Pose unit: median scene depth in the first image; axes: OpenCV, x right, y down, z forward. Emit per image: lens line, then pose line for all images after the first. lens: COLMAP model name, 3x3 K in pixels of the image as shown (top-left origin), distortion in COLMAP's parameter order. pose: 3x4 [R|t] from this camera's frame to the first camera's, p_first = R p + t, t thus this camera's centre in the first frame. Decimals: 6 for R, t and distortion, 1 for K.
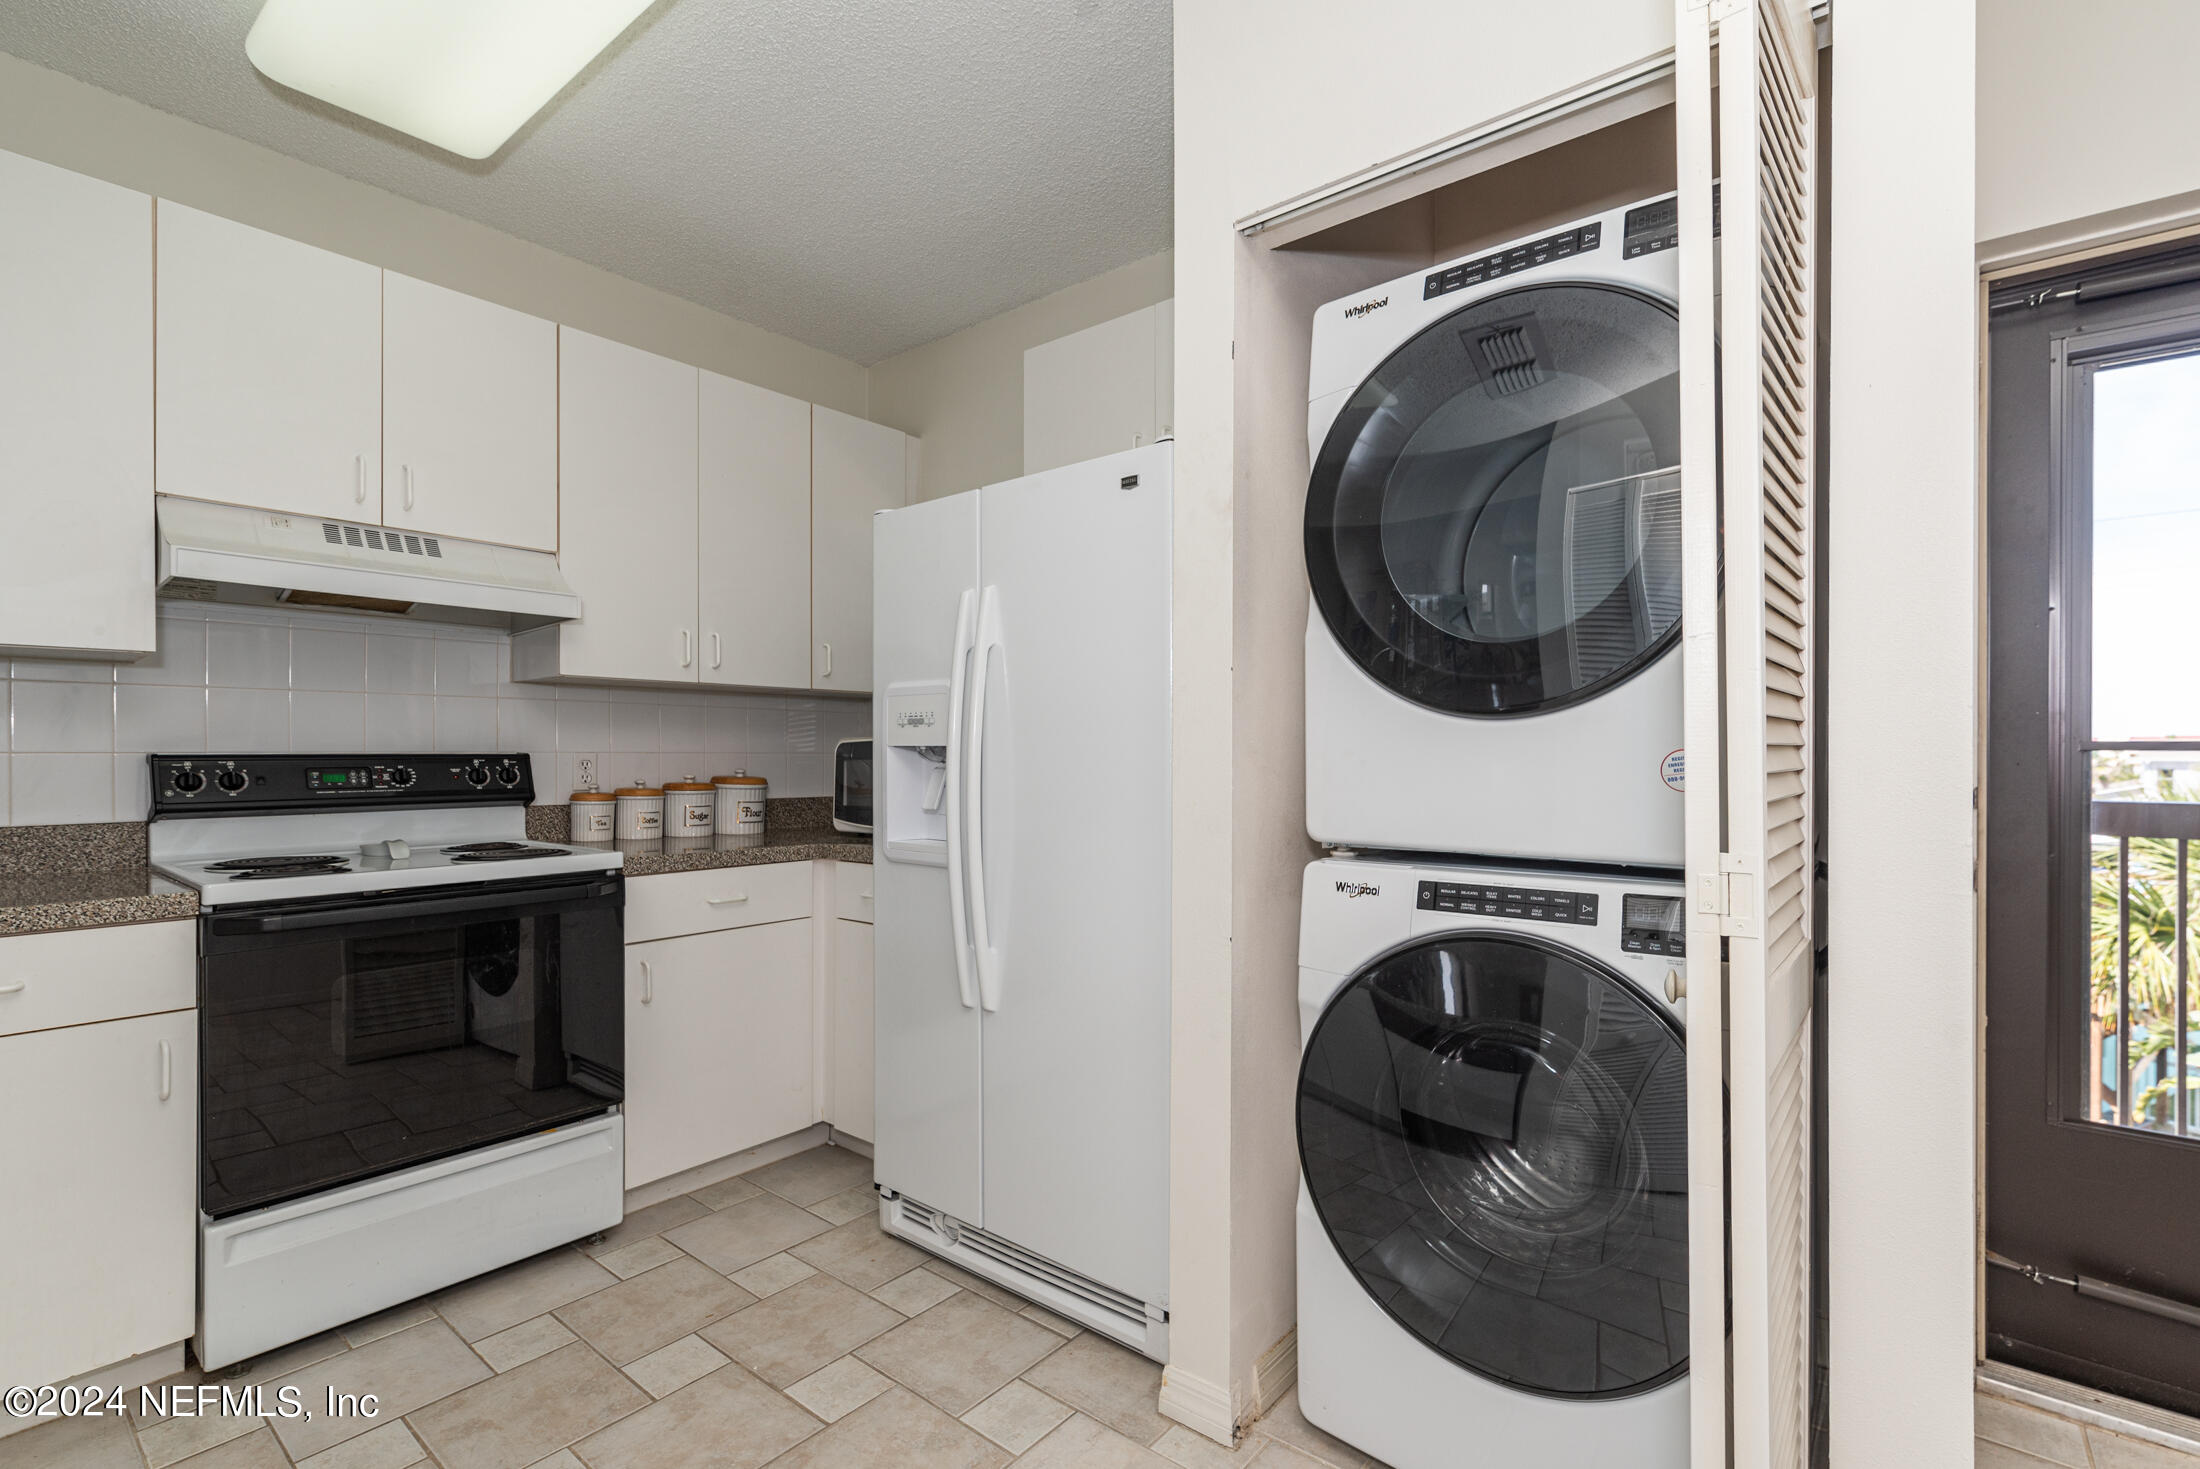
lens RADIAL K [[987.8, 0, 1100.4], [0, 987.8, 755.1], [0, 0, 1]] dist [-0.003215, 0.000239]
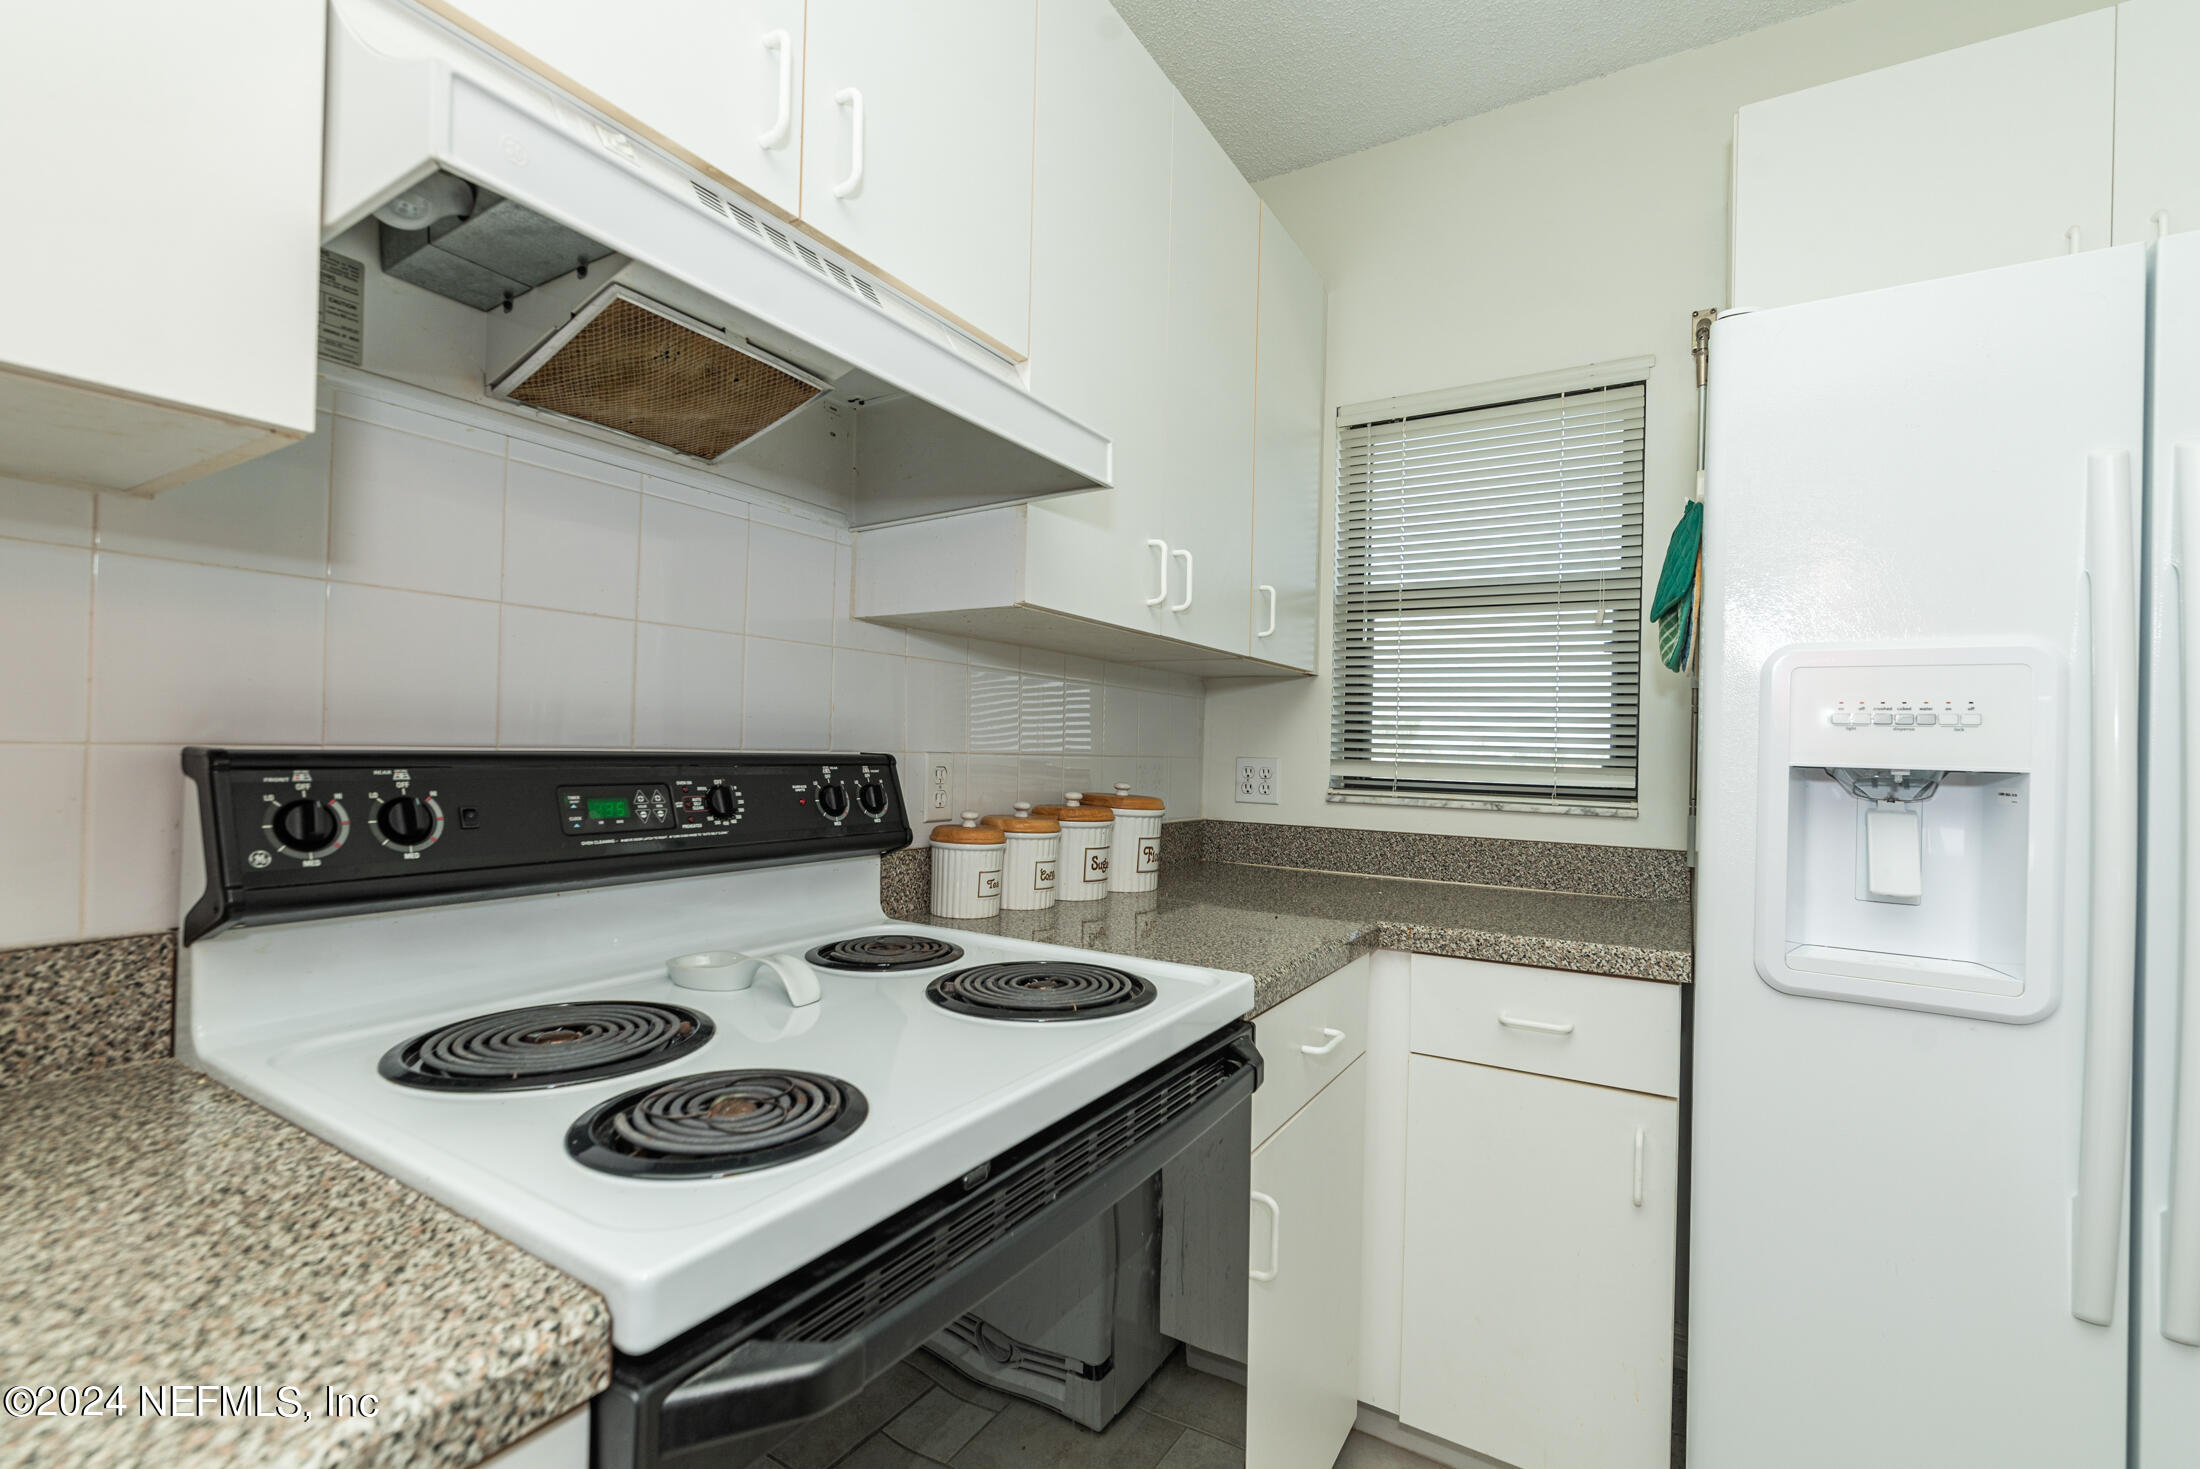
lens RADIAL K [[987.8, 0, 1132.2], [0, 987.8, 741.7], [0, 0, 1]] dist [-0.003215, 0.000239]
pose [[0.990004, 0.028011, 0.138232, -0.614602], [-0.027083, 0.999596, -0.008594, -0.008748], [-0.138417, 0.004765, 0.990363, 0.540262]]
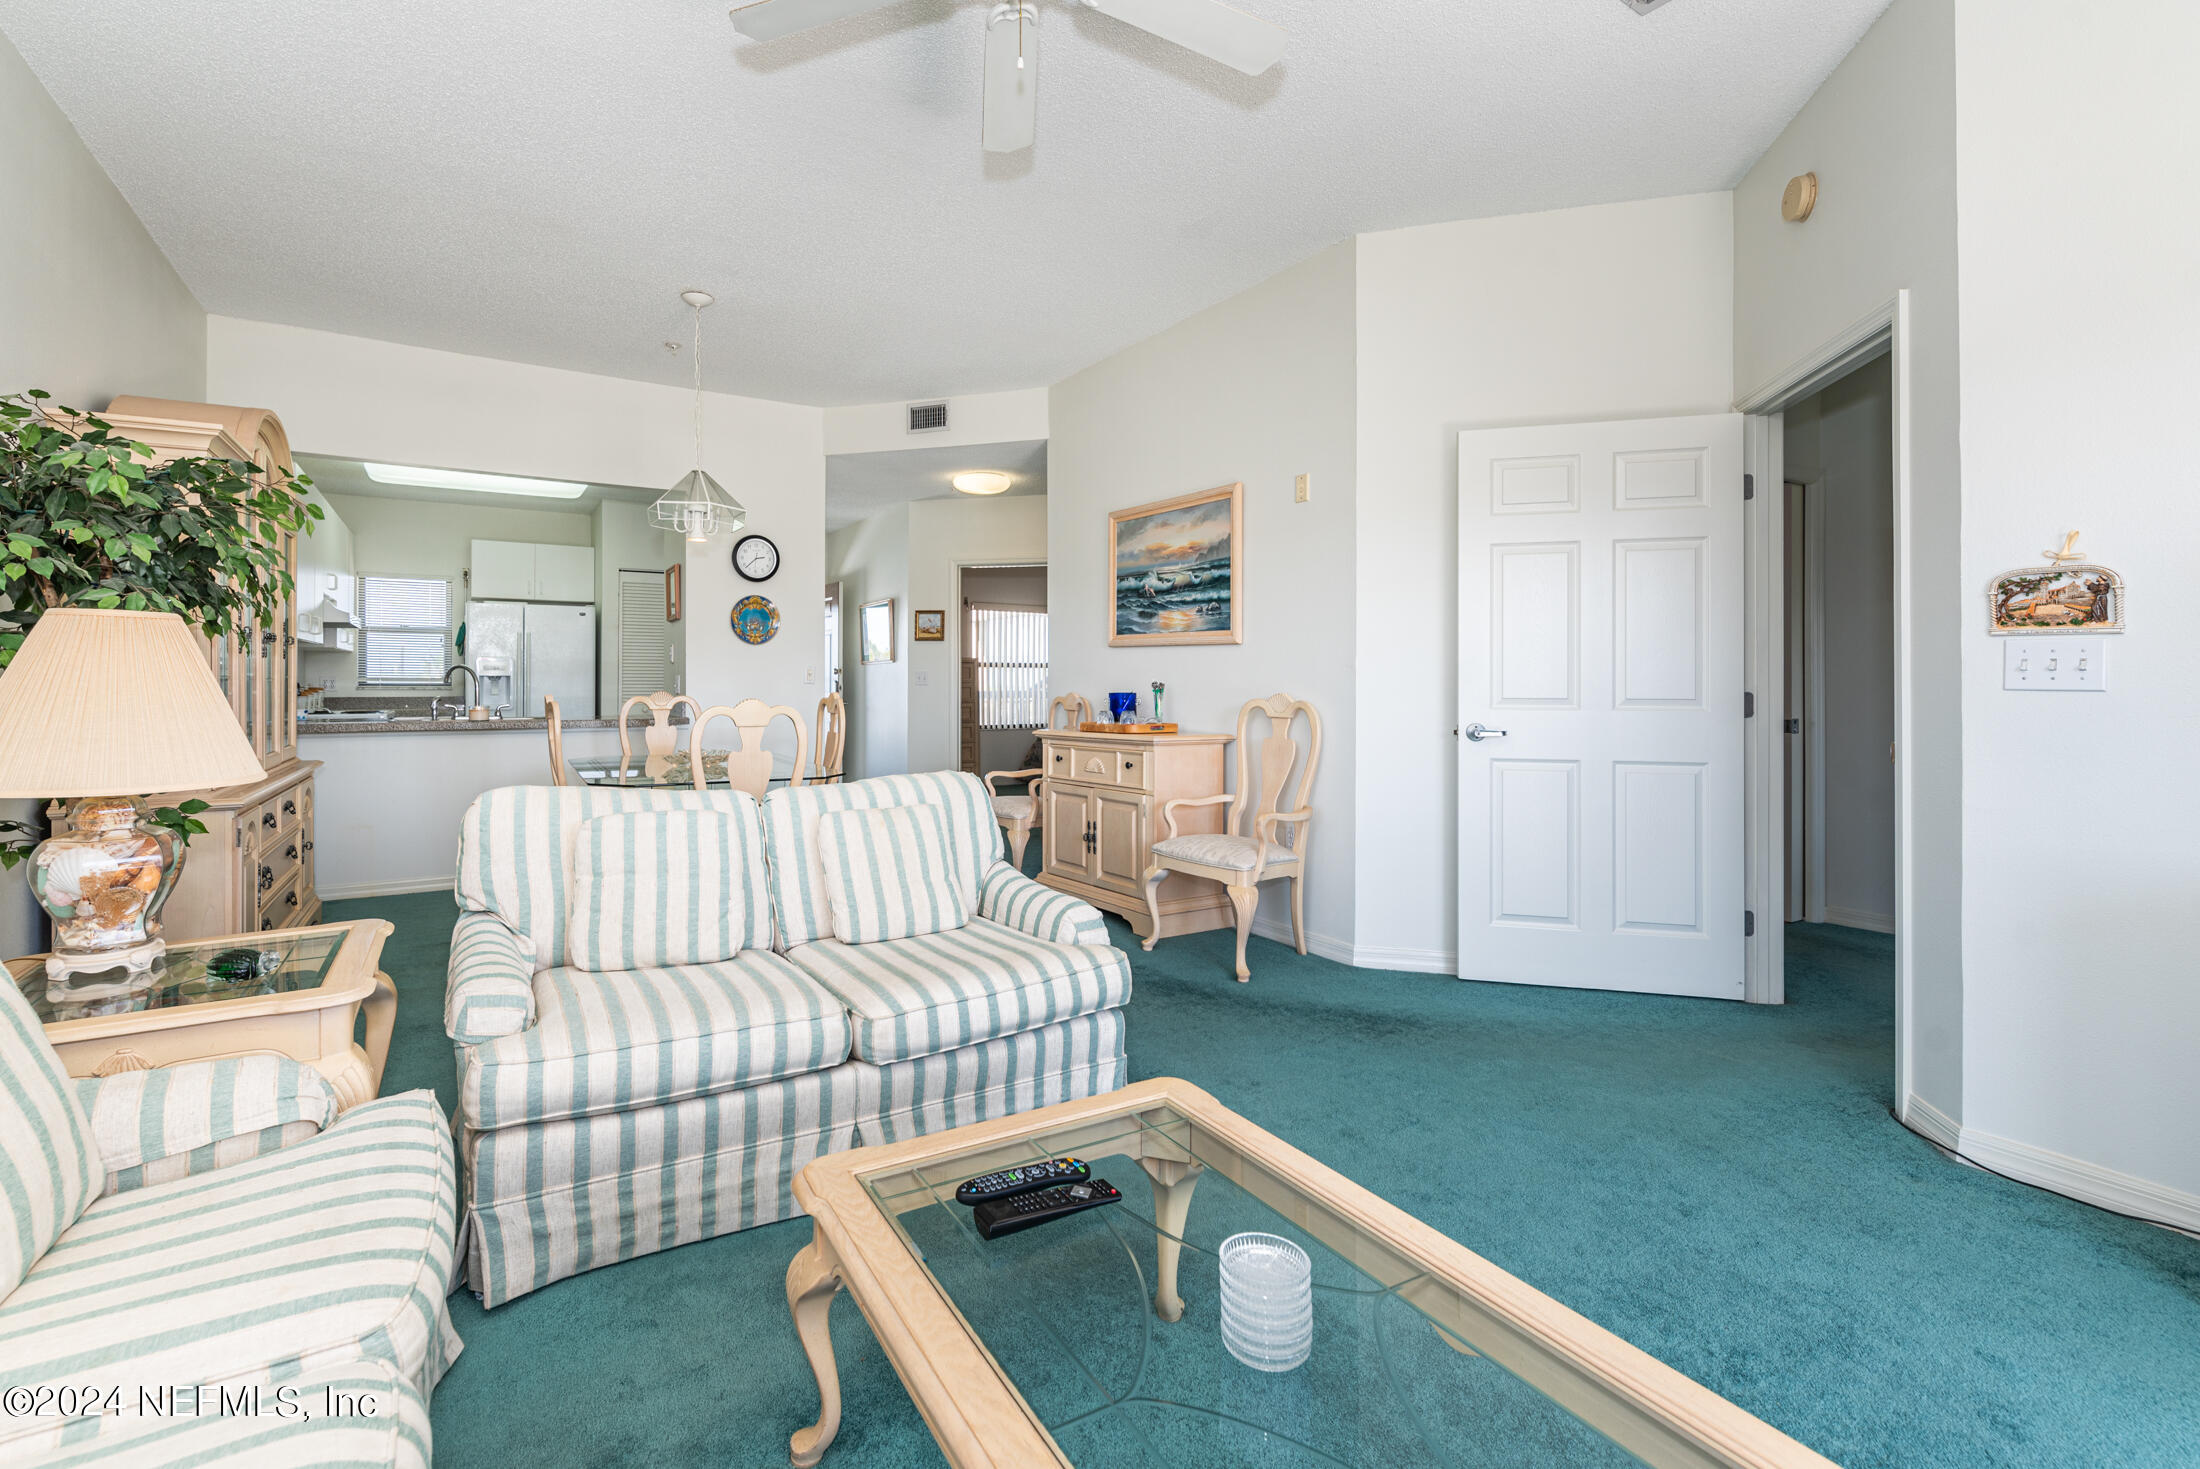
lens RADIAL K [[987.8, 0, 1058.0], [0, 987.8, 677.0], [0, 0, 1]] dist [-0.003215, 0.000239]
pose [[0.366175, 0.005538, 0.930529, -2.614540], [-0.001443, 0.999984, -0.005384, 0.013859], [-0.930545, 0.000629, 0.366178, -2.063775]]
